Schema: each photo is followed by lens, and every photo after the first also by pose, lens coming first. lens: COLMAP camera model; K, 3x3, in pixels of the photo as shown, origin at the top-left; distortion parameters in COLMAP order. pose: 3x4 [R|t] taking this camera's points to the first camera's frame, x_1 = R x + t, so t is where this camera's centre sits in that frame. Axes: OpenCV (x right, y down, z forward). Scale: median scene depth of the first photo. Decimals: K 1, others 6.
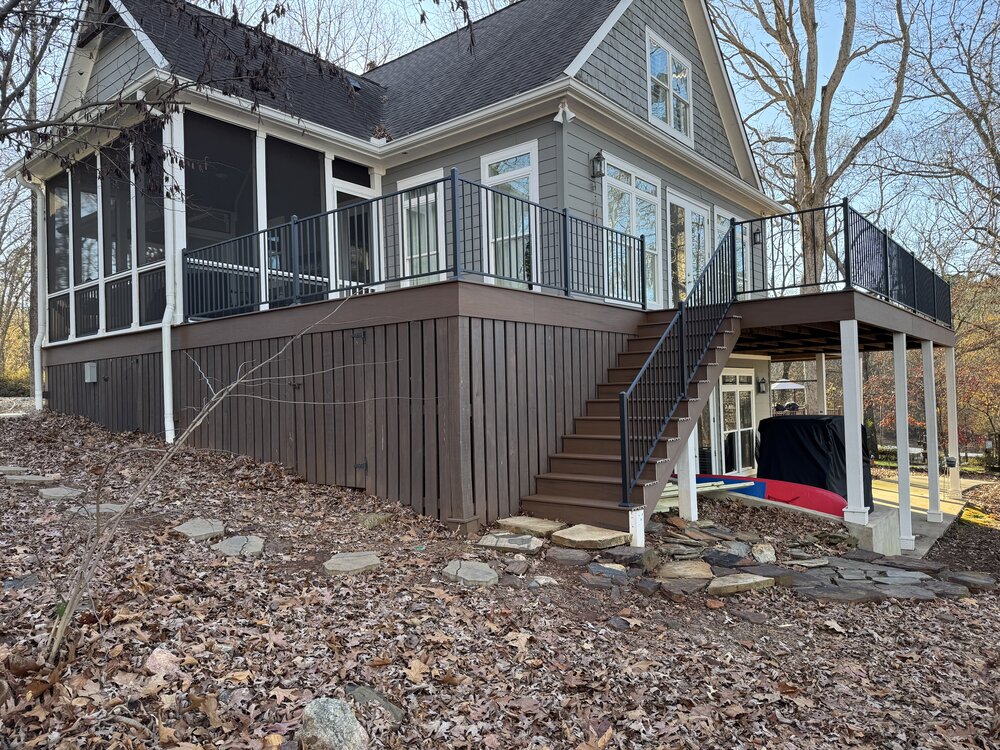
lens RADIAL K [[679.5, 0, 500.0], [0, 679.5, 375.0], [0, 0, 1]] dist [0.052872, -0.039760]
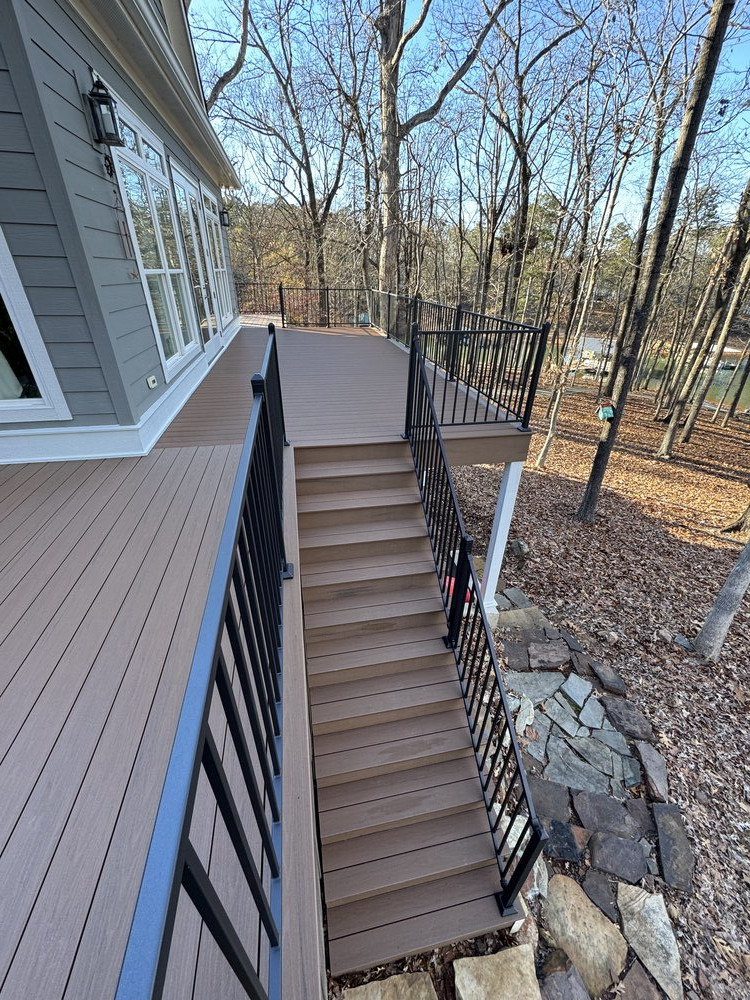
lens RADIAL K [[397.6, 0, 375.0], [0, 397.6, 500.0], [0, 0, 1]] dist [-0.001280, -0.000324]
pose [[0.640310, -0.351884, 0.682774, -0.017943], [-0.049723, 0.868041, 0.493996, -0.173648], [-0.766505, -0.350260, 0.538319, 0.480192]]
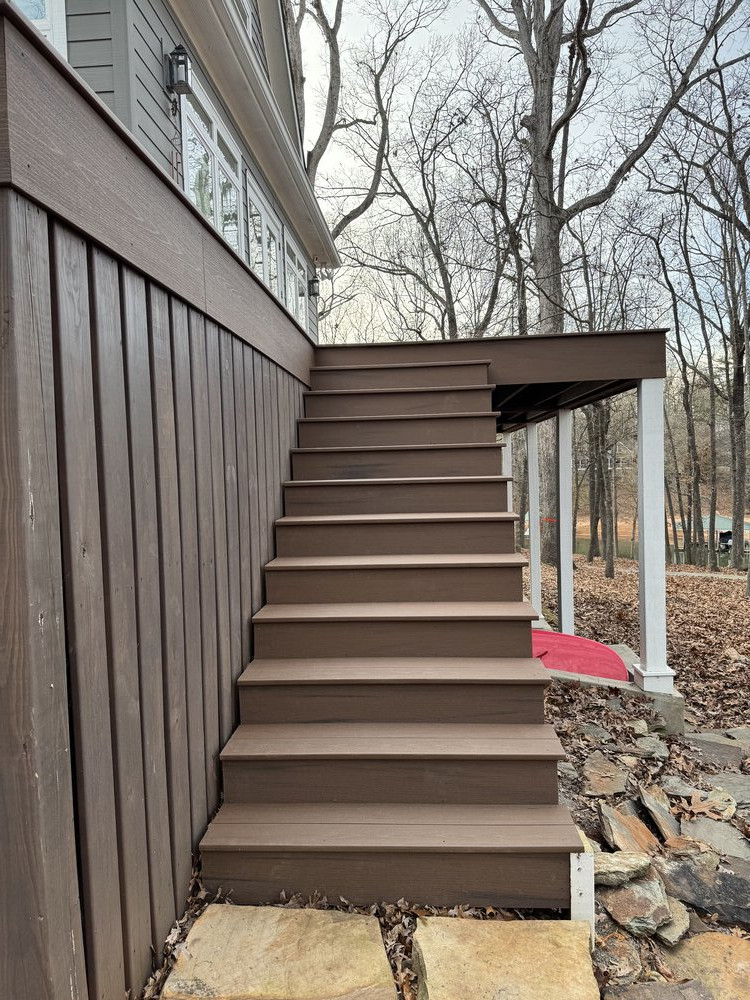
lens RADIAL K [[704.2, 0, 375.0], [0, 704.2, 500.0], [0, 0, 1]] dist [0.007616, -0.000283]
pose [[0.818958, -0.027324, 0.573203, -0.045488], [-0.005278, 0.998465, 0.055138, -0.001896], [-0.573829, -0.048181, 0.817556, 0.353458]]
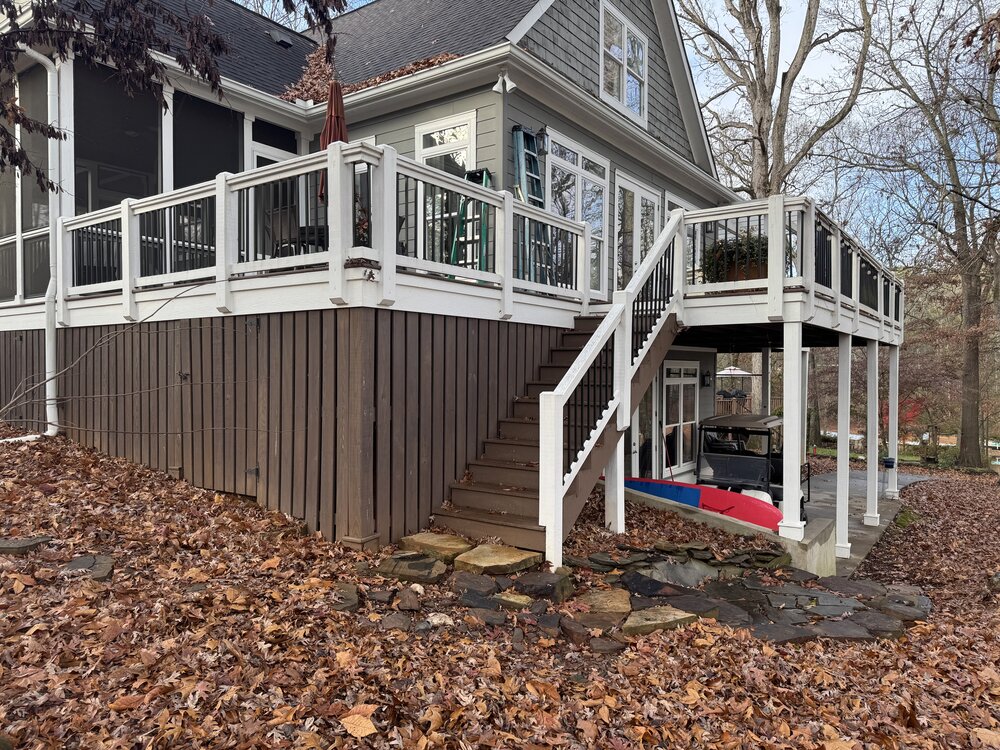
lens RADIAL K [[679.5, 0, 500.0], [0, 679.5, 375.0], [0, 0, 1]] dist [0.052872, -0.039760]
pose [[0.997775, 0.027507, 0.060726, 0.031986], [-0.029614, 0.998980, 0.034081, -0.016864], [-0.059727, -0.035804, 0.997572, 0.052616]]
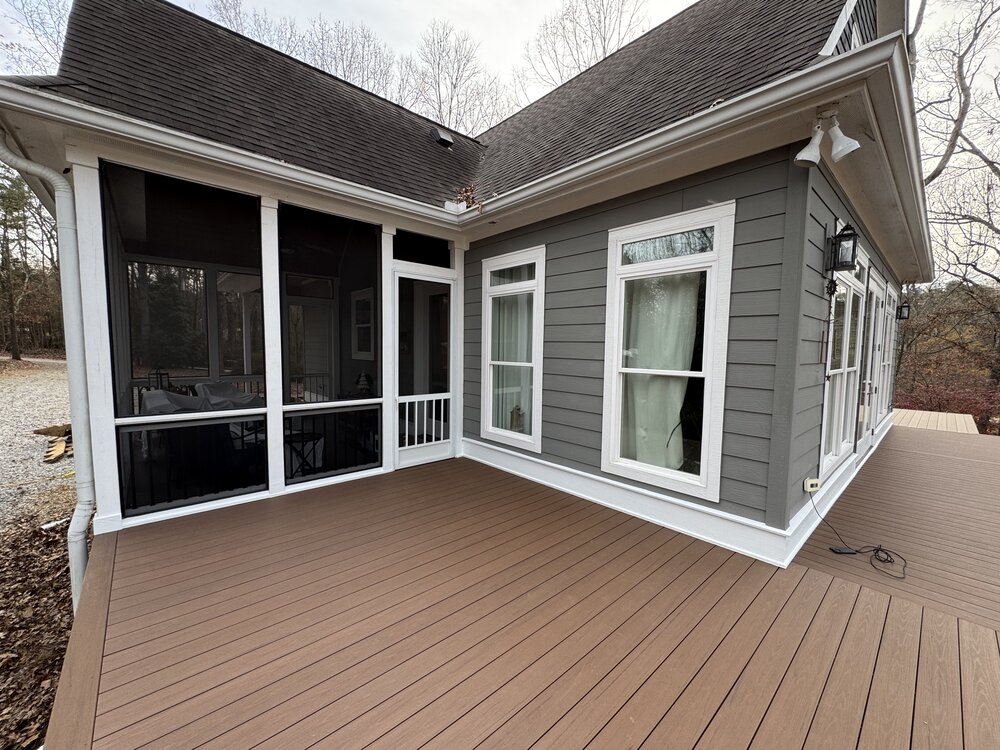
lens RADIAL K [[397.6, 0, 500.0], [0, 397.6, 375.0], [0, 0, 1]] dist [-0.001280, -0.000324]
pose [[0.986431, 0.050103, -0.156344, -0.052745], [-0.035654, 0.994944, 0.093891, -0.183628], [0.160258, -0.087043, 0.983230, 0.517393]]
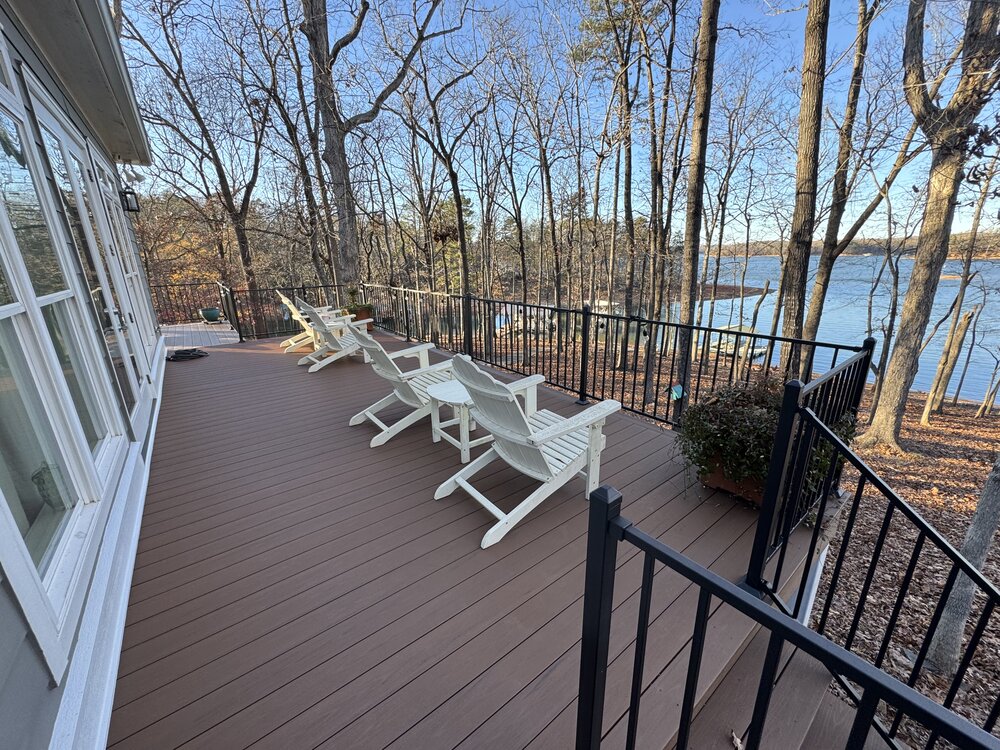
lens RADIAL K [[397.6, 0, 500.0], [0, 397.6, 375.0], [0, 0, 1]] dist [-0.001280, -0.000324]
pose [[0.230362, -0.260941, 0.937466, 0.086503], [-0.011259, 0.962597, 0.270703, -0.181862], [-0.973040, -0.072915, 0.218808, 0.709665]]
